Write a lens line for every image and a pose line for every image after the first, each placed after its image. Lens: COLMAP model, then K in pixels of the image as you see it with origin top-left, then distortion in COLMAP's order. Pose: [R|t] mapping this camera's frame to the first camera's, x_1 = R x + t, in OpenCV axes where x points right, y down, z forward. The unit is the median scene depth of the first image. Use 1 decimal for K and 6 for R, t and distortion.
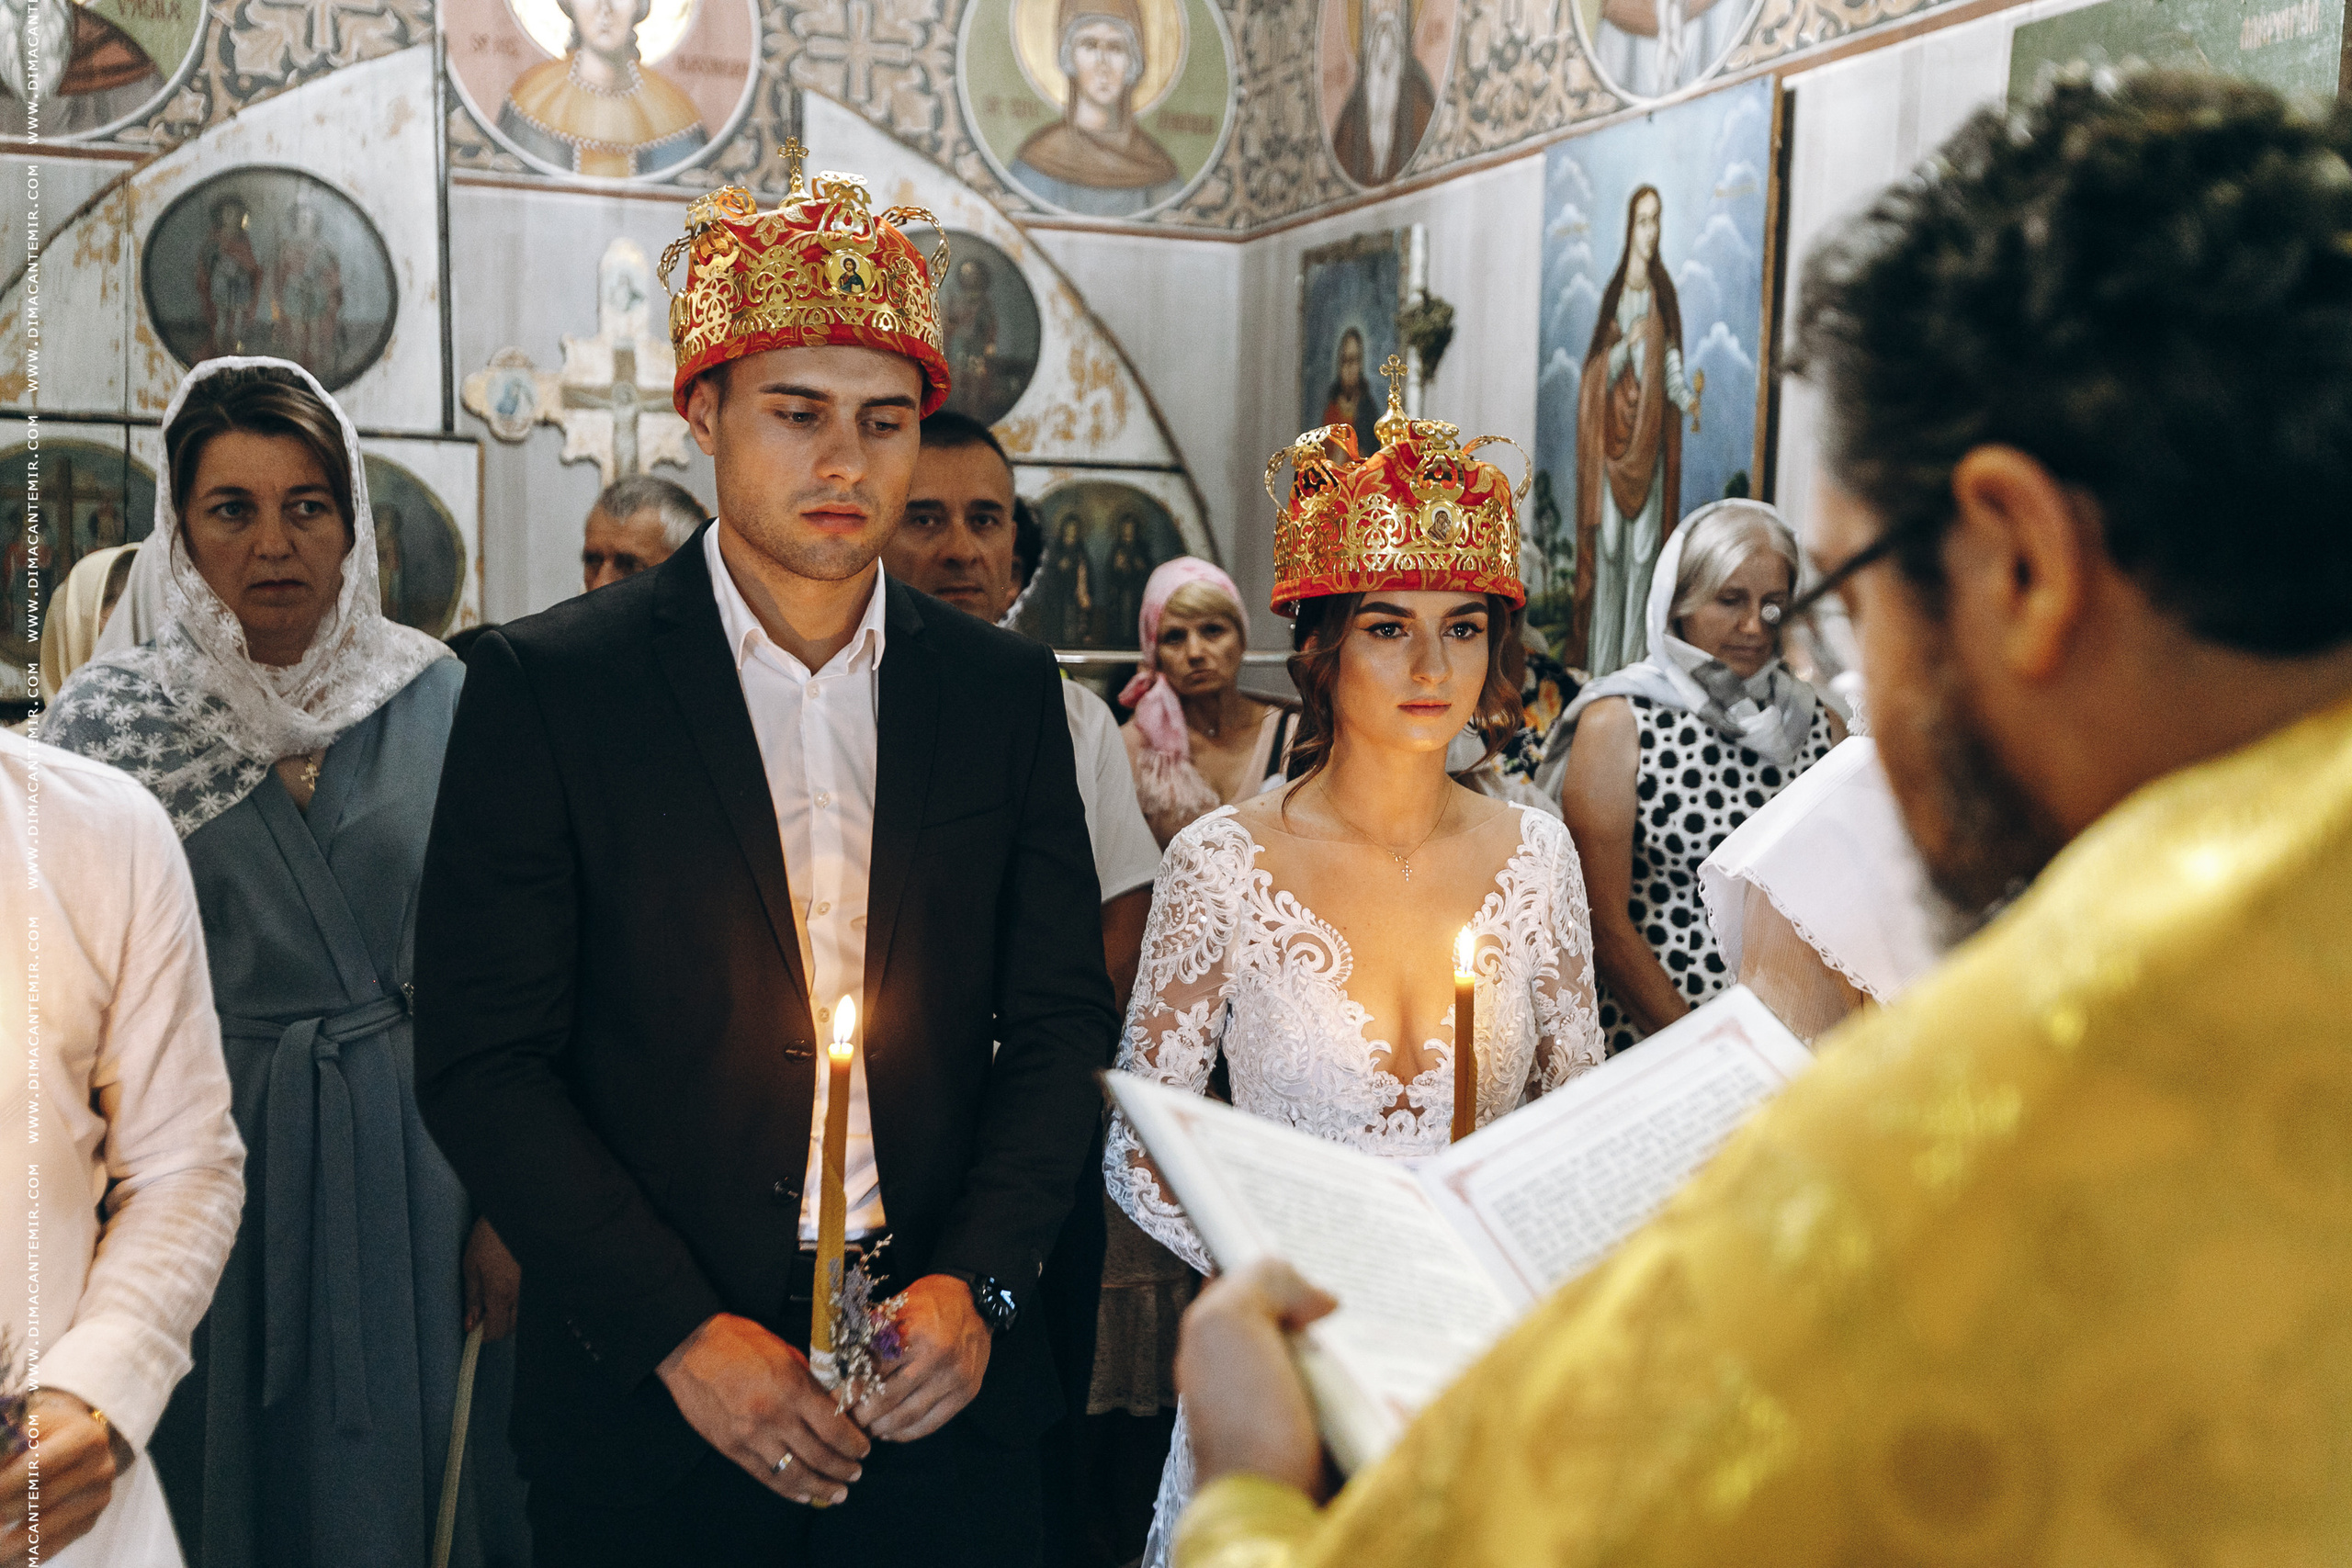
lens RADIAL K [[2198.5, 0, 1176.0], [0, 2198.5, 784.0], [0, 0, 1]] dist [0.008335, -0.013508]
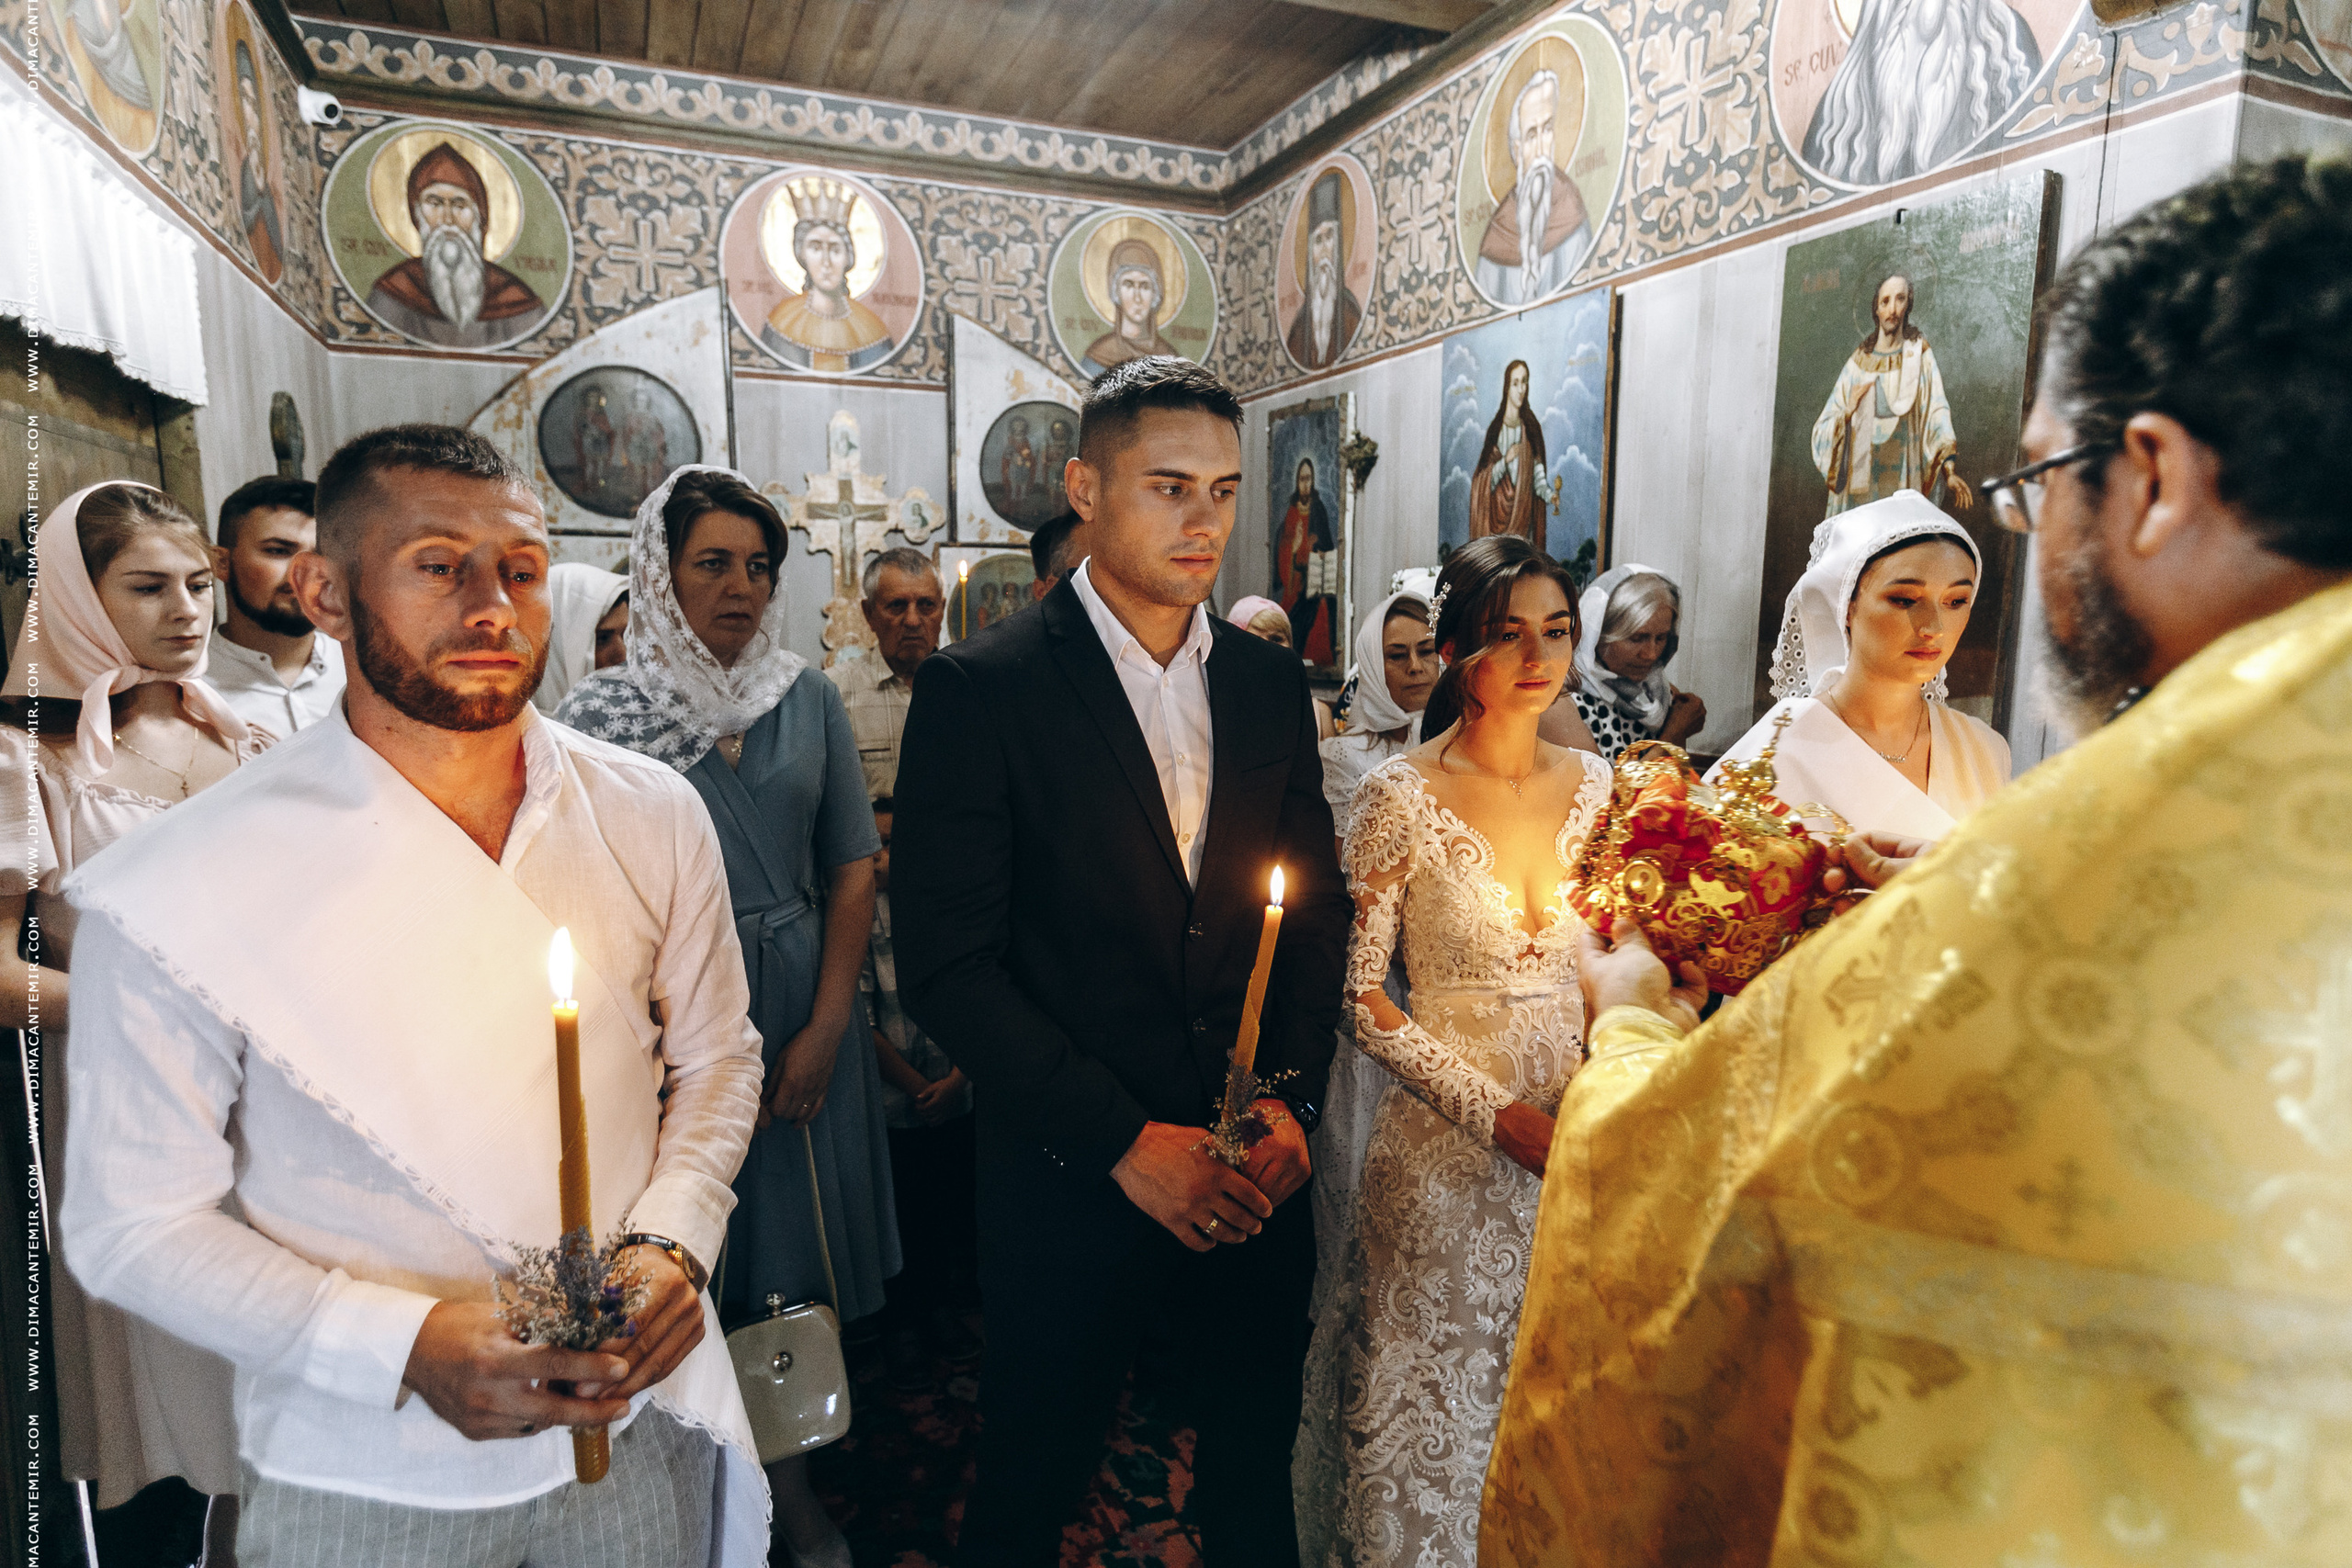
lens RADIAL K [[1311.5, 0, 1173.4], [0, 1311.5, 787.8], [0, 0, 1]] dist [-0.005462, 0.016220]
pose [[0.998757, -0.027188, 0.041773, -0.062402], [0.025937, 0.999208, 0.030189, 0.001173], [-0.042560, -0.029068, 0.998671, 0.042835]]
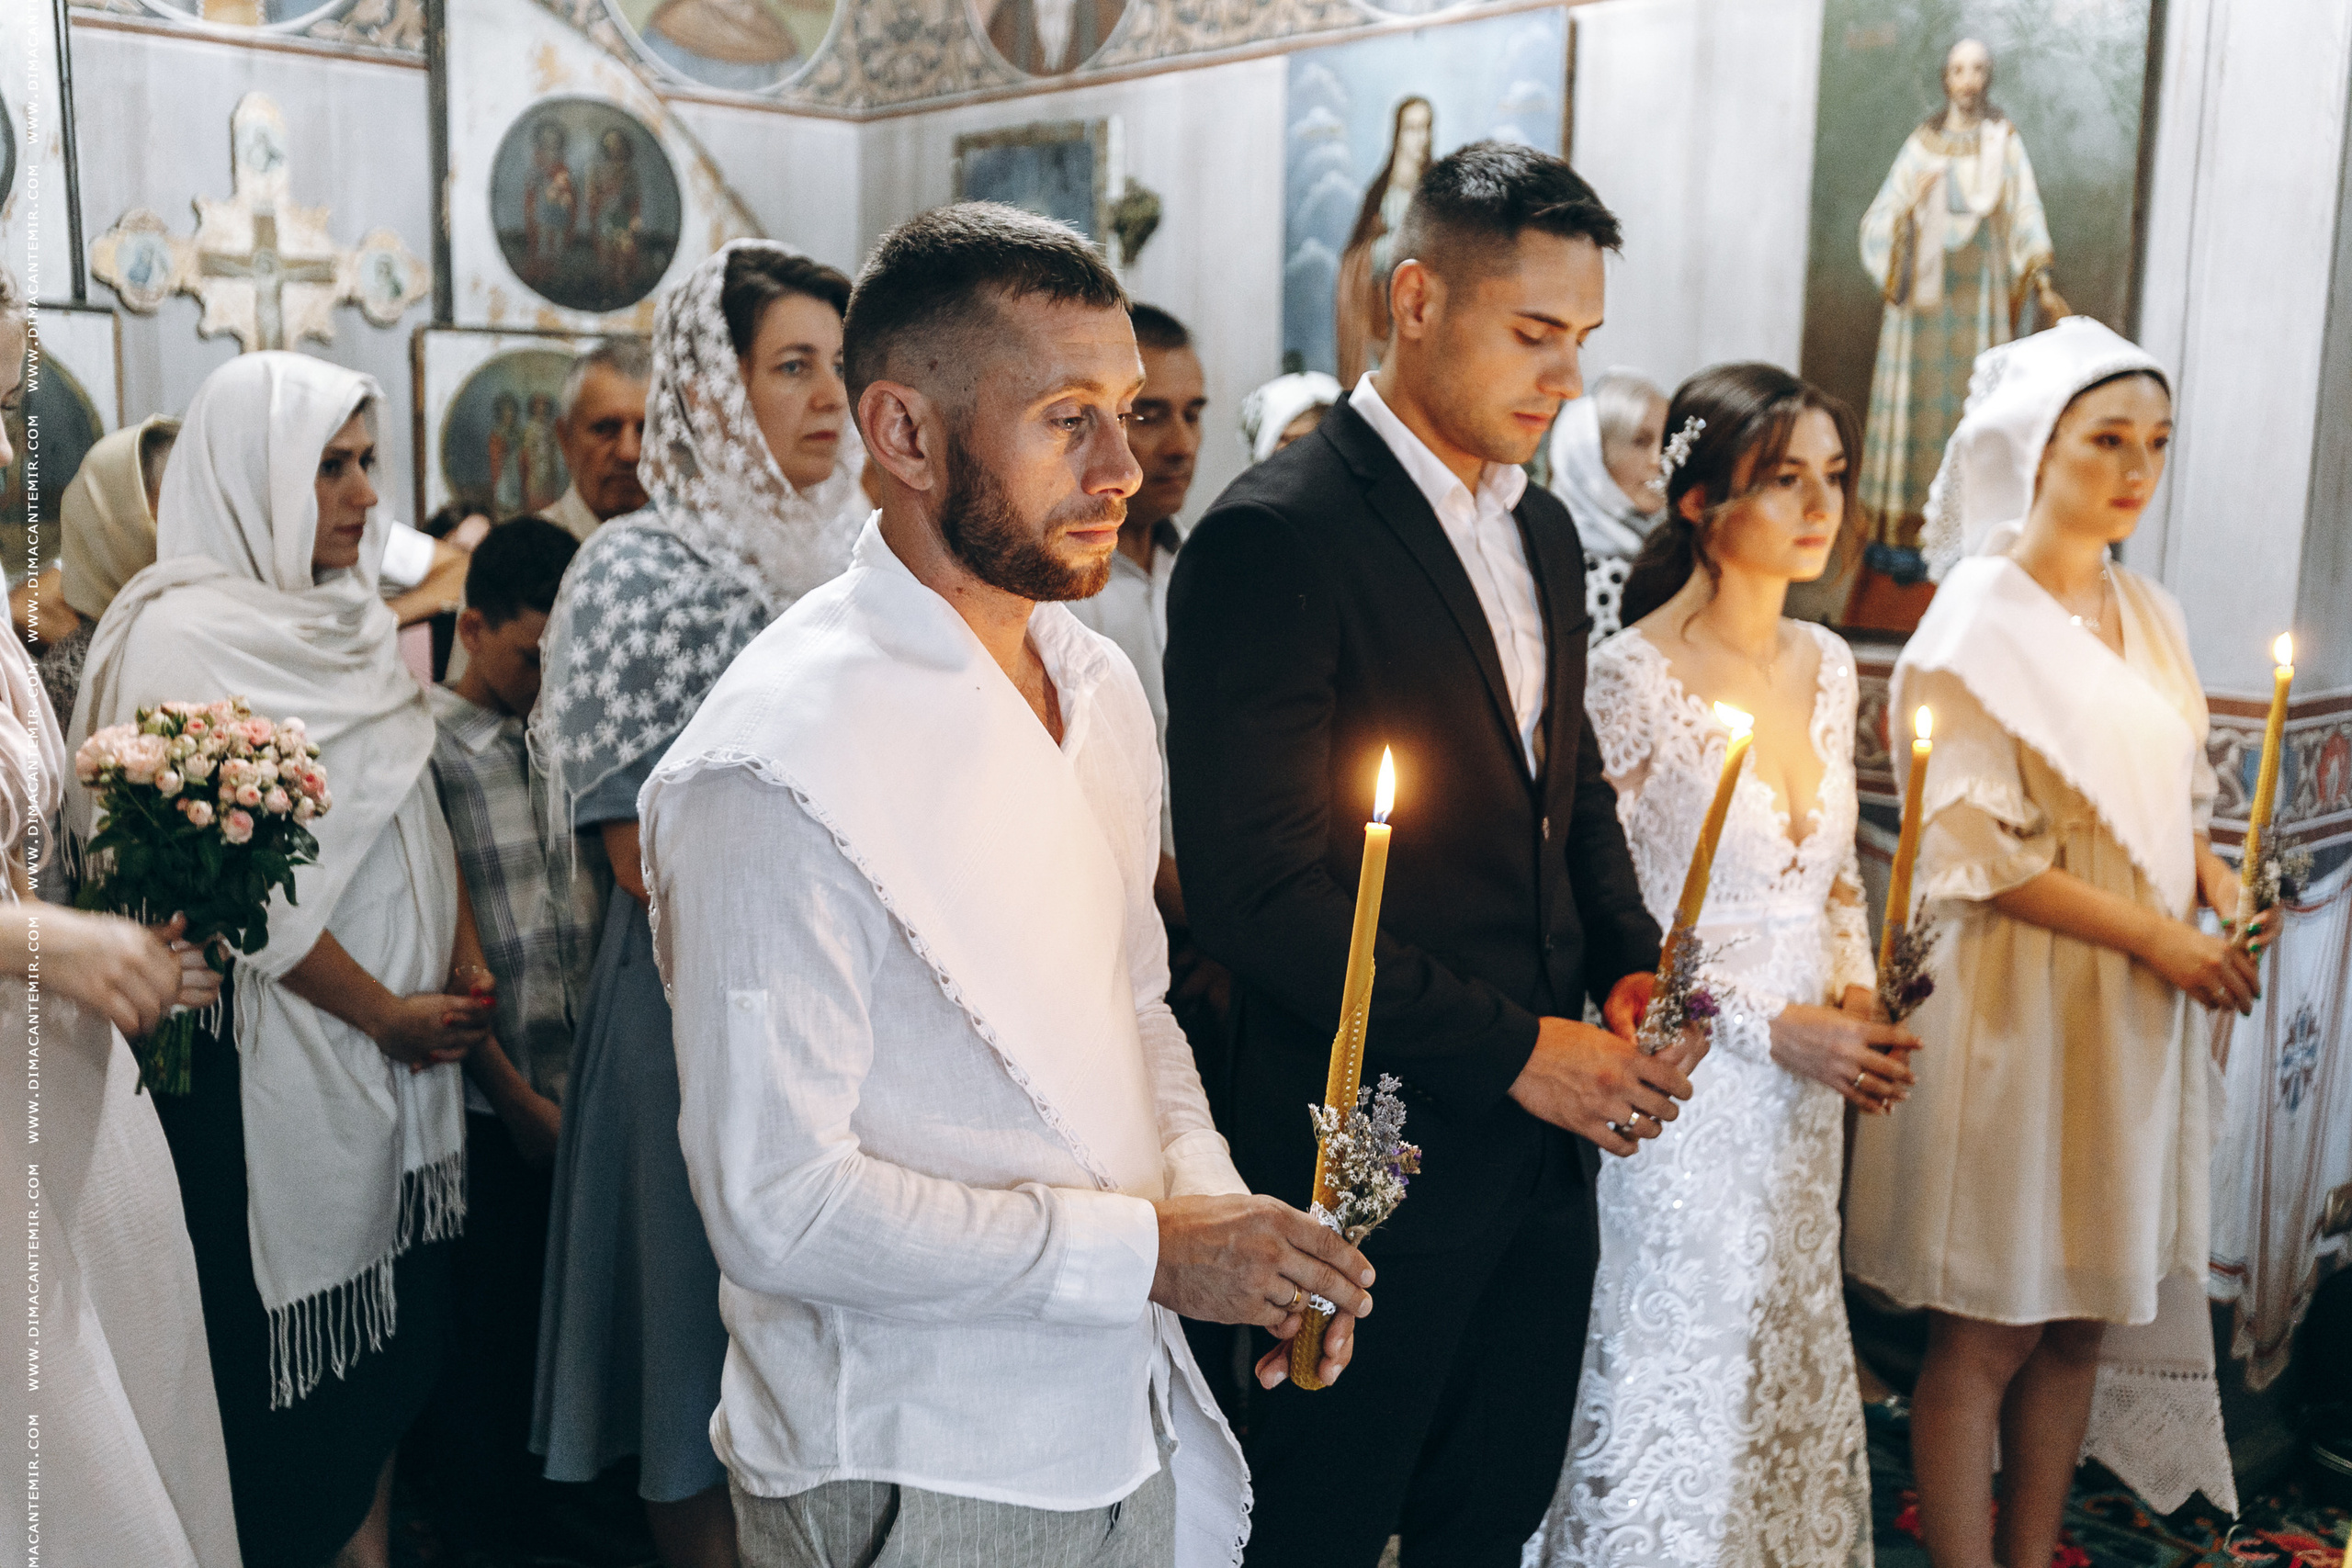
lens RADIAL K [[2198.5, 0, 1176.0], [0, 2198.5, 784.0], [0, 0, 1]] dist [0.008335, -0.013508]
pose [[0.933062, -0.064153, 0.353950, -0.243421], [0.045542, 0.997118, 0.060673, 0.003906], [-0.356822, -0.040492, 0.933294, -0.015798]]
